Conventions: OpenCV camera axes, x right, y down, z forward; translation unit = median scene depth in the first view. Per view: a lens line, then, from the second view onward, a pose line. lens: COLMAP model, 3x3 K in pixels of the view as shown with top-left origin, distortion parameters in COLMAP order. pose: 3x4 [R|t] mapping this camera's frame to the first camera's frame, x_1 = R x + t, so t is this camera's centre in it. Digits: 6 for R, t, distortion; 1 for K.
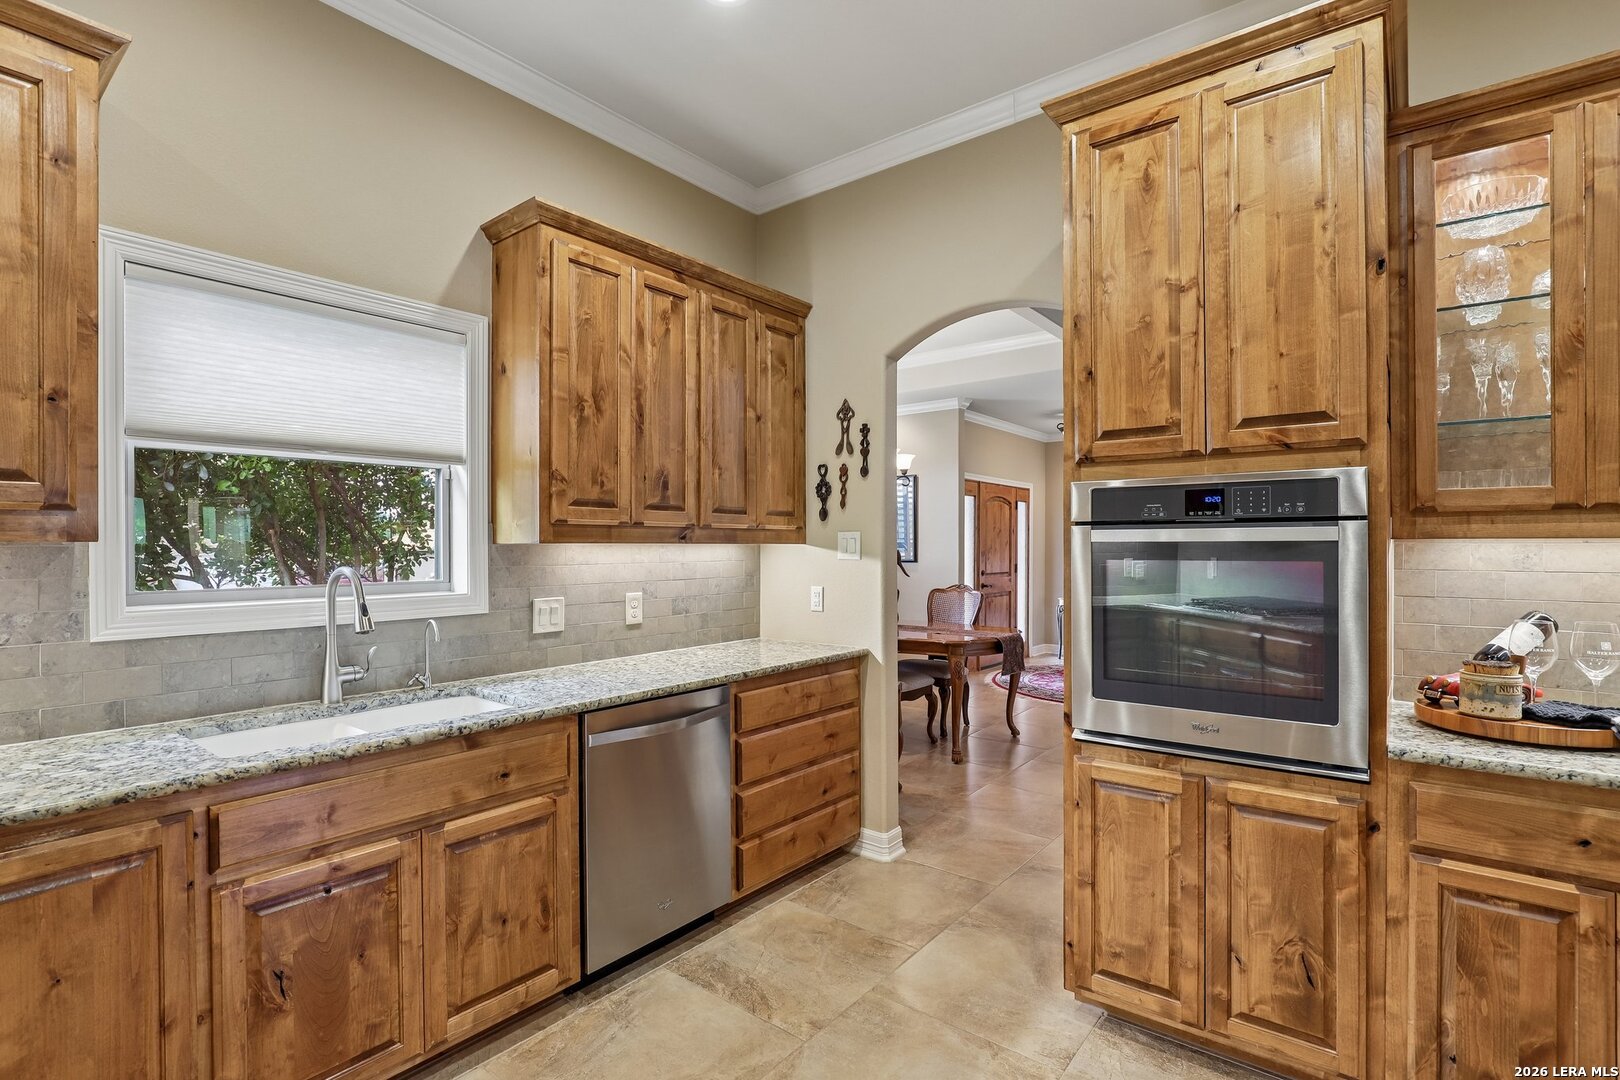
lens RADIAL K [[748.7, 0, 811.7], [0, 748.7, 547.1], [0, 0, 1]] dist [-0.020327, 0.004369]
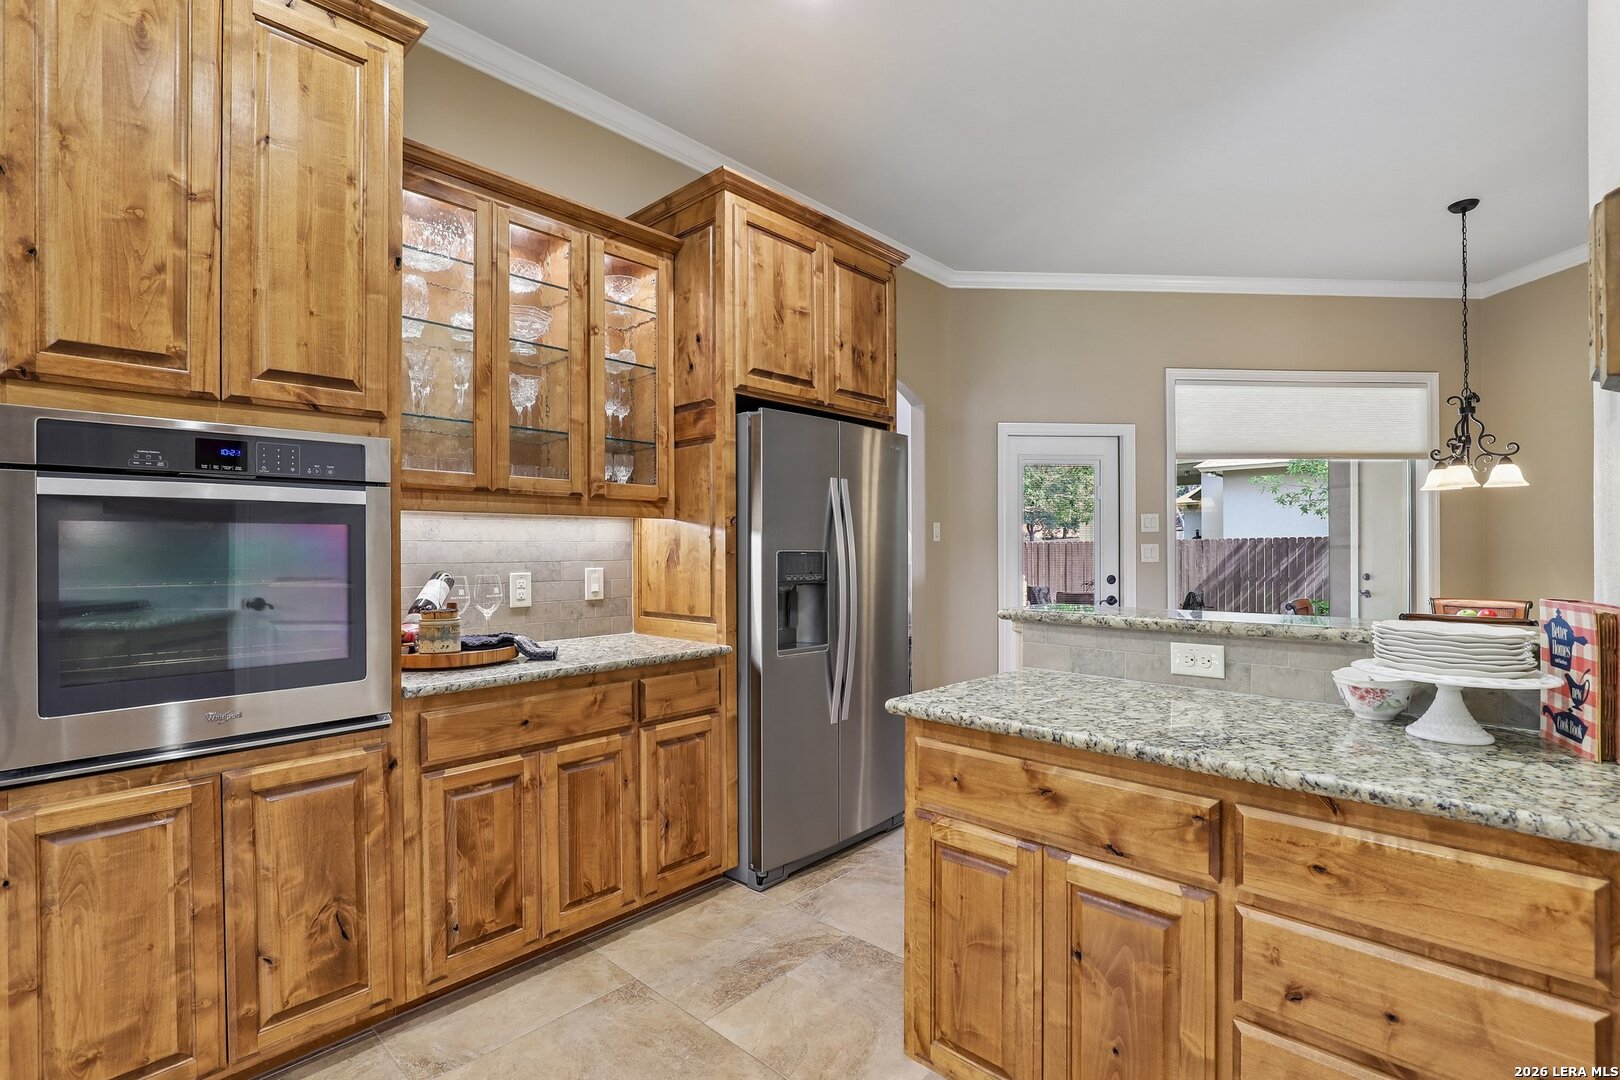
lens RADIAL K [[748.7, 0, 816.9], [0, 748.7, 544.1], [0, 0, 1]] dist [-0.020327, 0.004369]
pose [[0.086429, 0.005511, 0.996243, -0.263161], [0.005276, 0.999968, -0.005990, 0.051284], [-0.996244, 0.005774, 0.086397, 0.234439]]
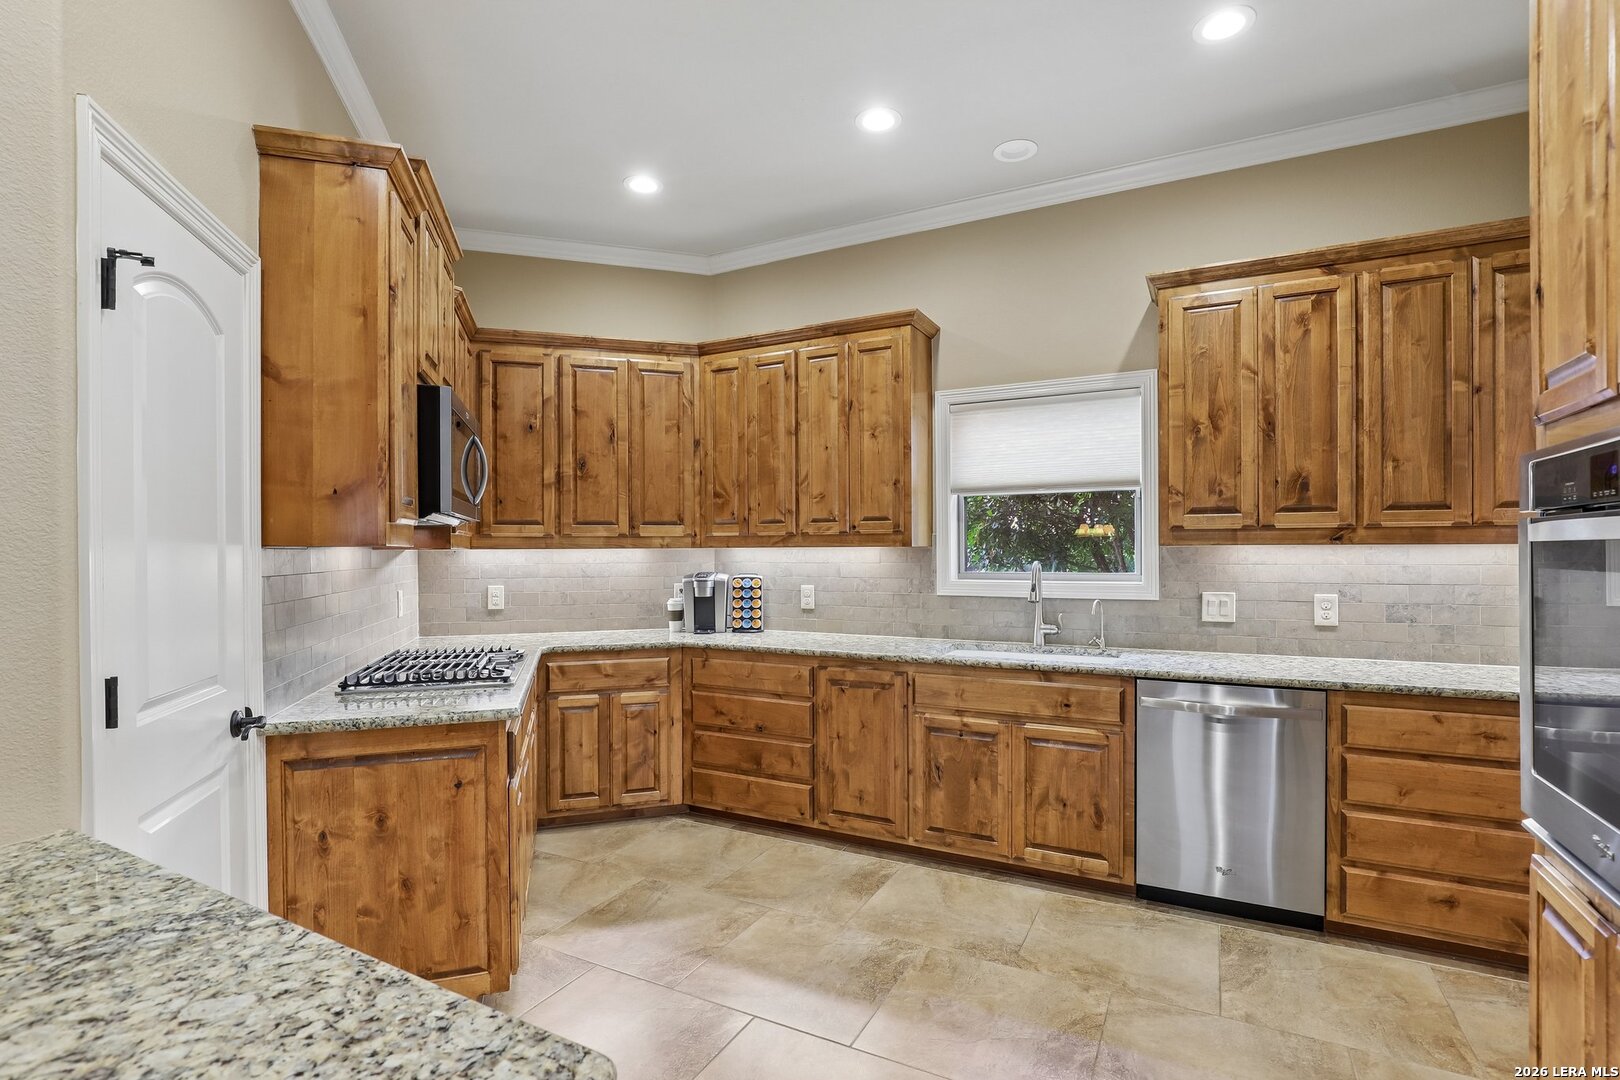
lens RADIAL K [[748.7, 0, 854.4], [0, 748.7, 554.2], [0, 0, 1]] dist [-0.020327, 0.004369]
pose [[0.235073, 0.006431, -0.971956, 0.915180], [0.002436, 0.999971, 0.007206, -0.001198], [0.971975, -0.004061, 0.235051, 0.254877]]
